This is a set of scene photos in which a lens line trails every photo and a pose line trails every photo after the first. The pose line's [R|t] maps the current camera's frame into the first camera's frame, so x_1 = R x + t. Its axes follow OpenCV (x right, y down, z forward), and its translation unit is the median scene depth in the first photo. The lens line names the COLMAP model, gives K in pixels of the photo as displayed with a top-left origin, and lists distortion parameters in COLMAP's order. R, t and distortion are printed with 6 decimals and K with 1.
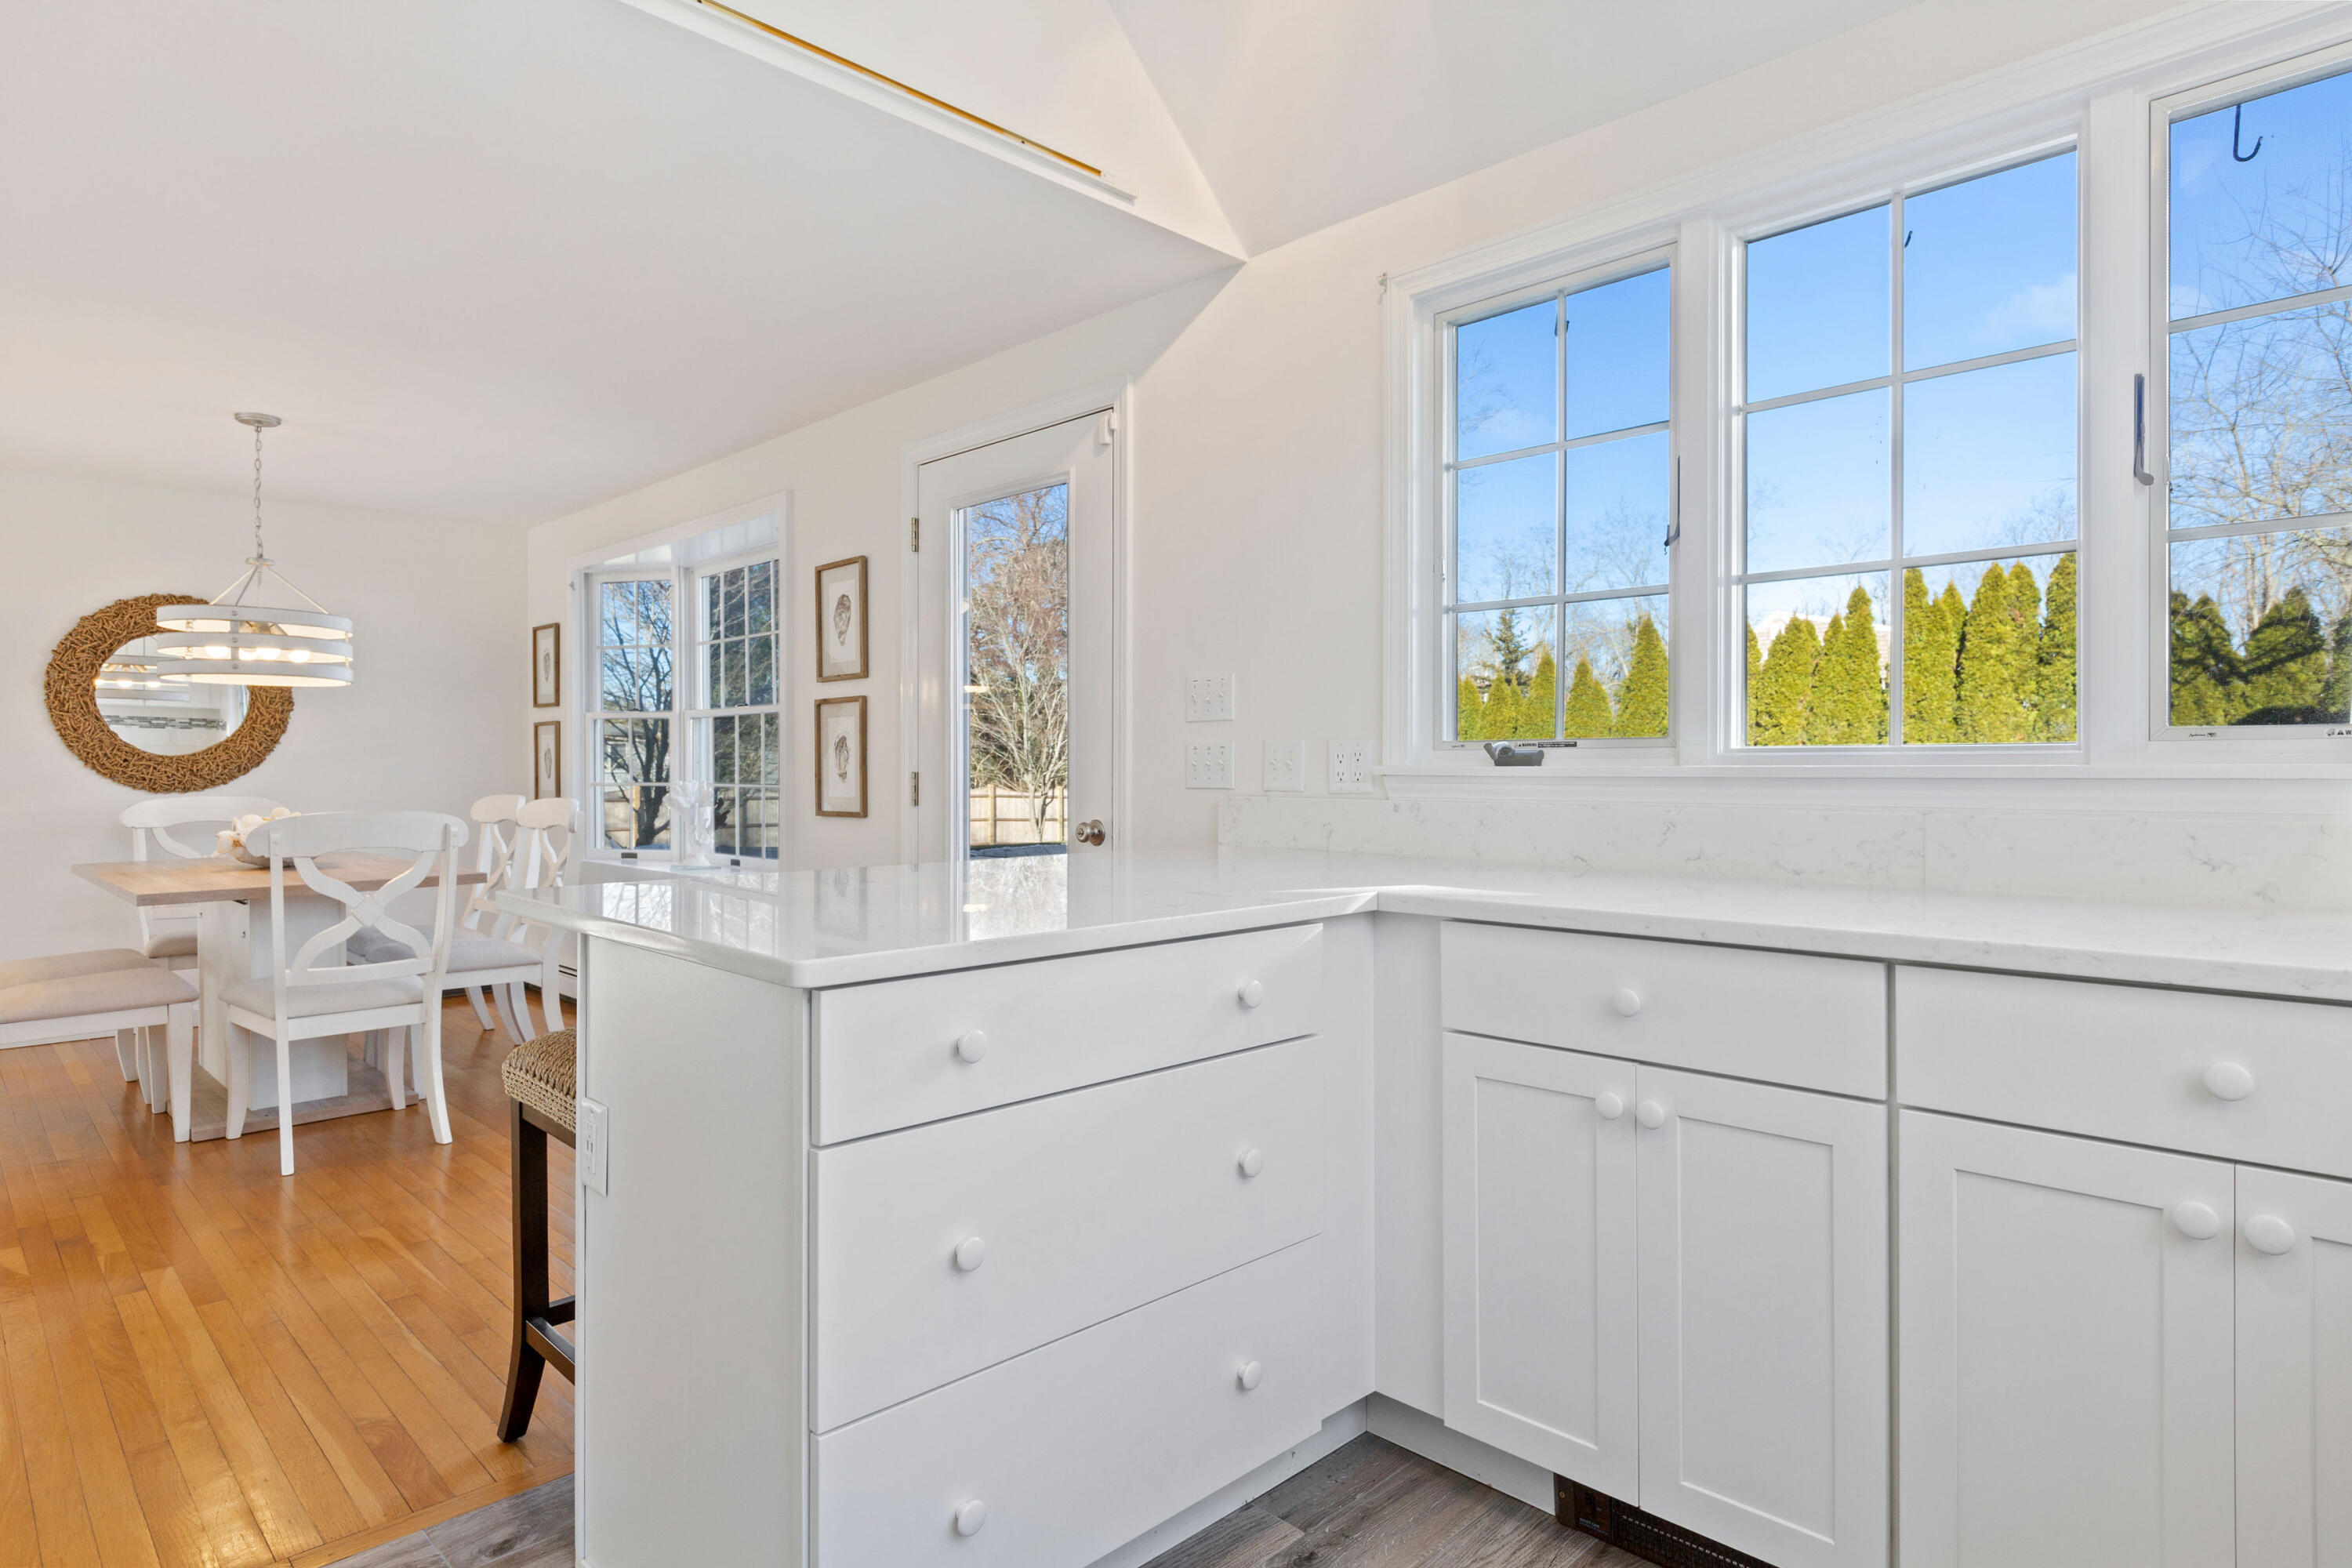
lens RADIAL K [[1309.3, 0, 1177.0], [0, 1309.3, 766.7], [0, 0, 1]] dist [-0.000380, -0.001680]
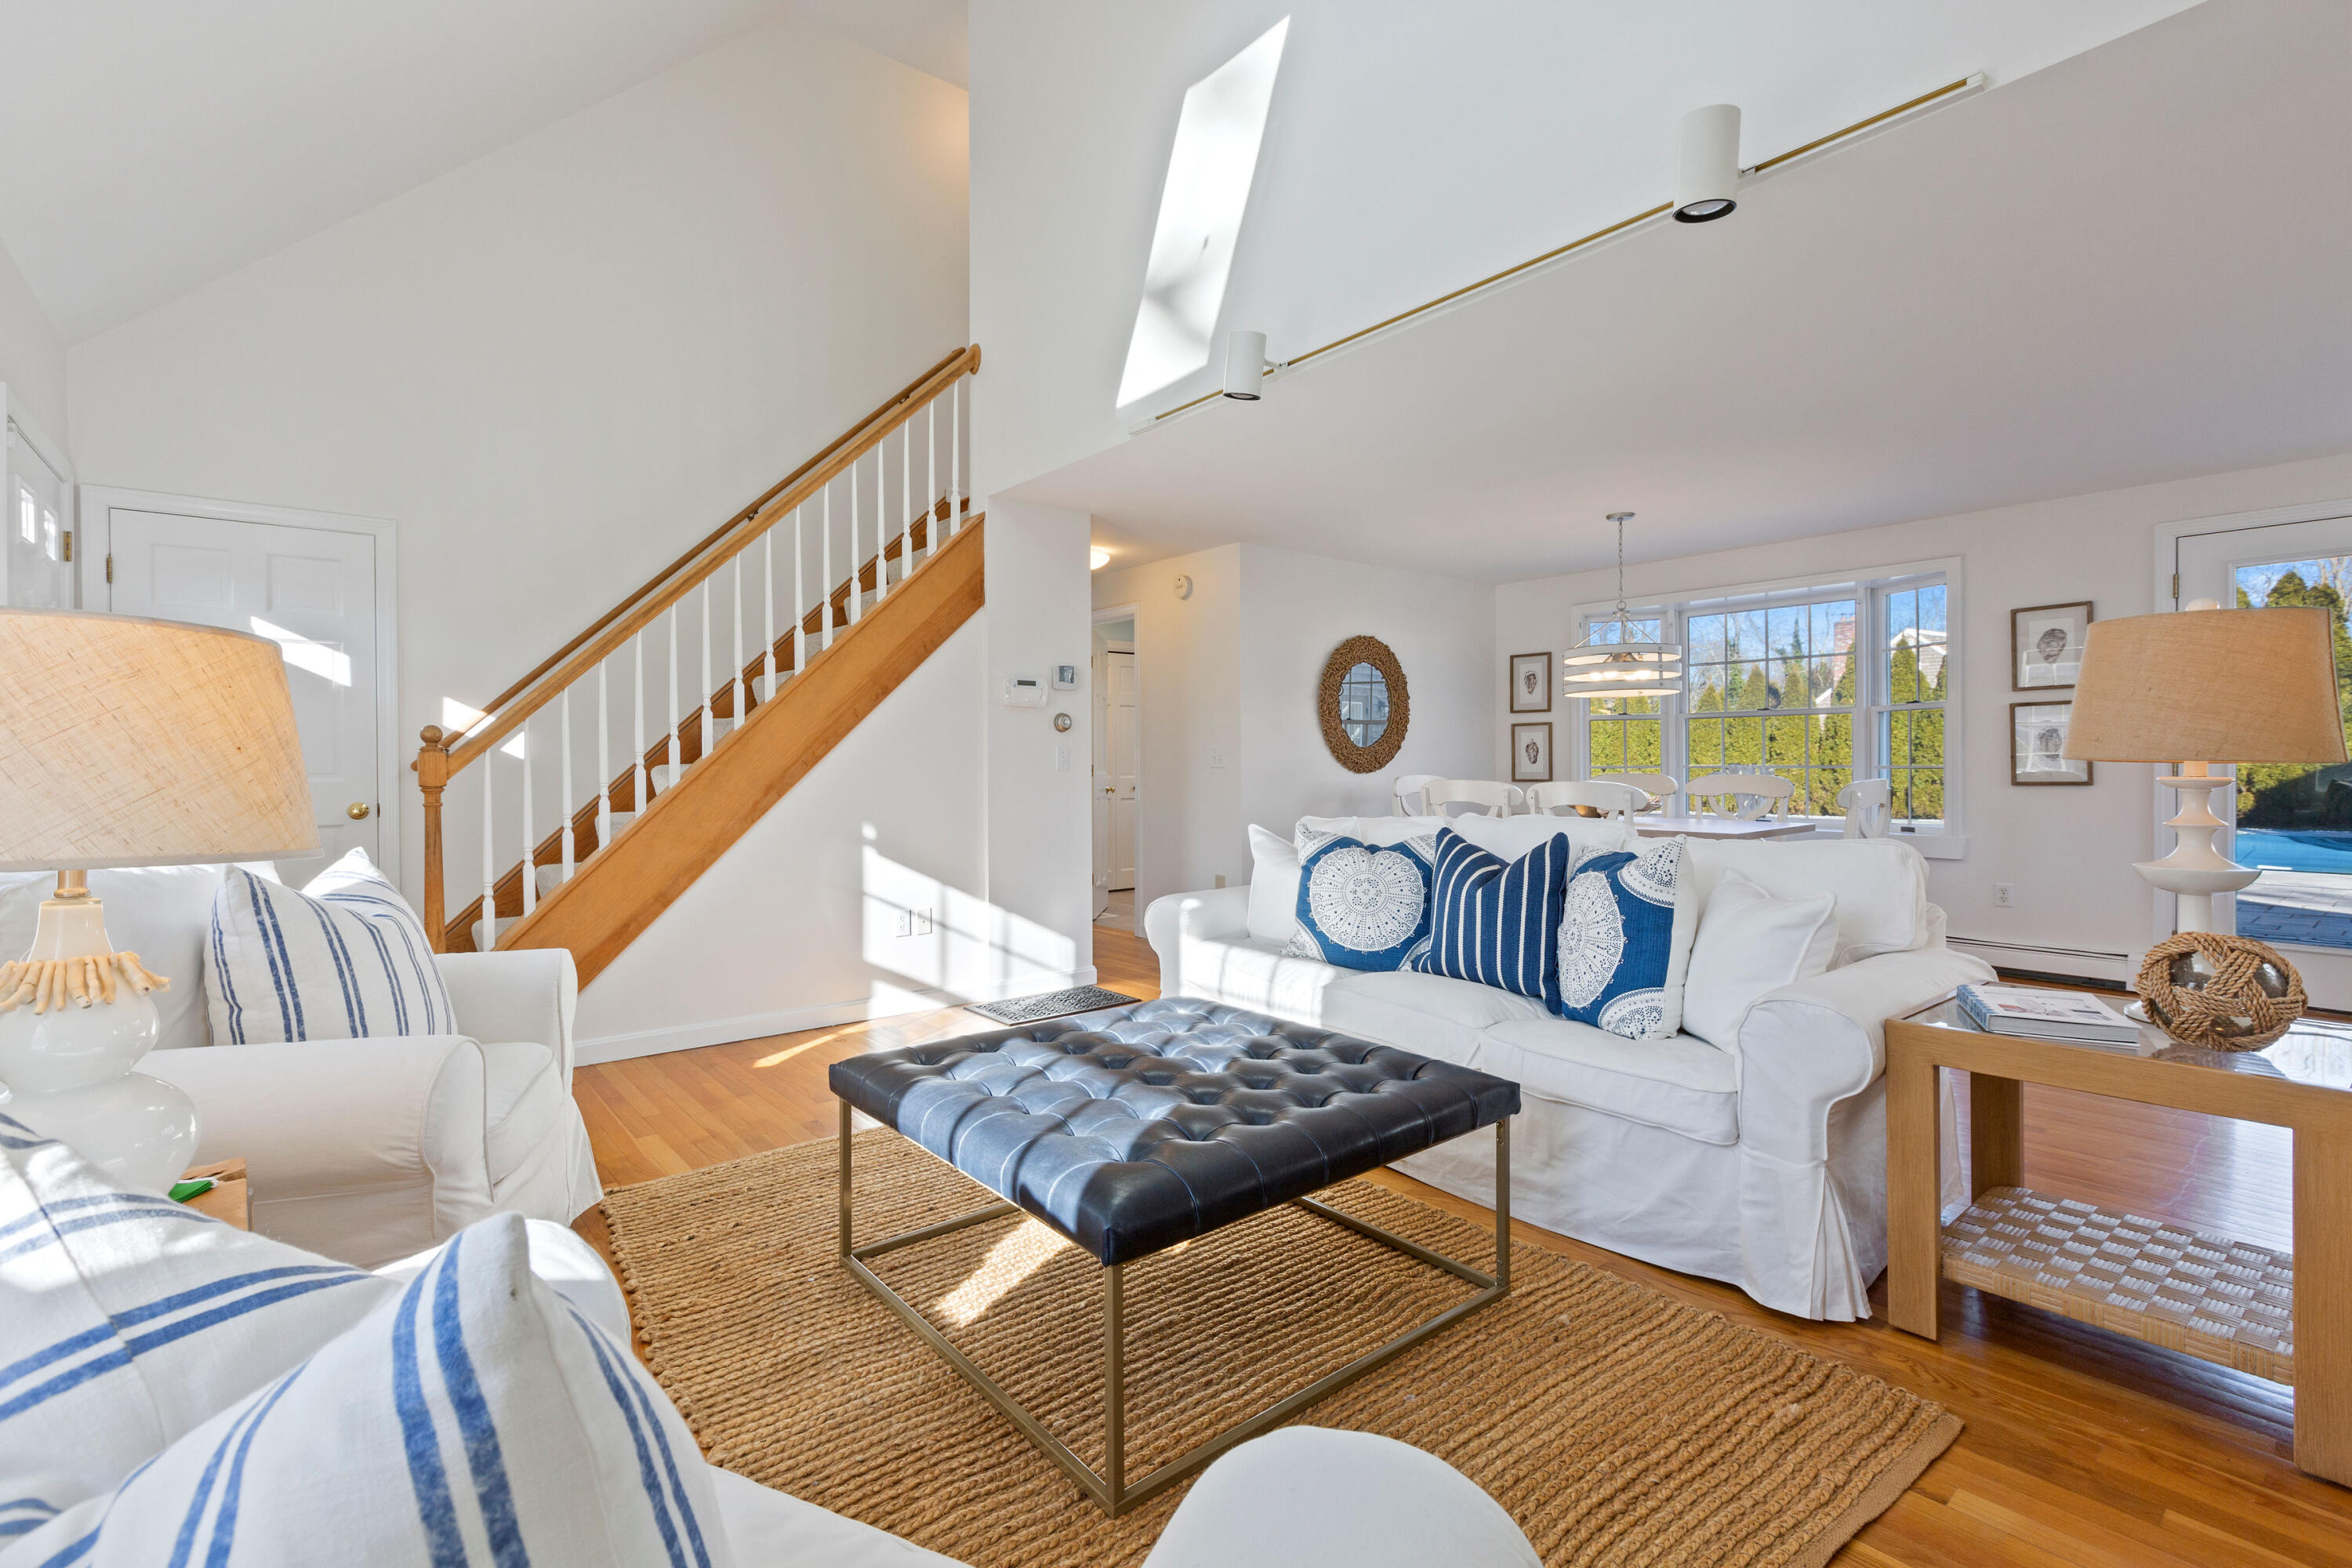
lens RADIAL K [[1074.2, 0, 1170.5], [0, 1074.2, 772.8], [0, 0, 1]] dist [0.004133, -0.001129]
pose [[0.995573, -0.000976, -0.093987, -0.941597], [0.001419, 0.999988, 0.004650, 0.015350], [0.093981, -0.004762, 0.995563, -0.216518]]
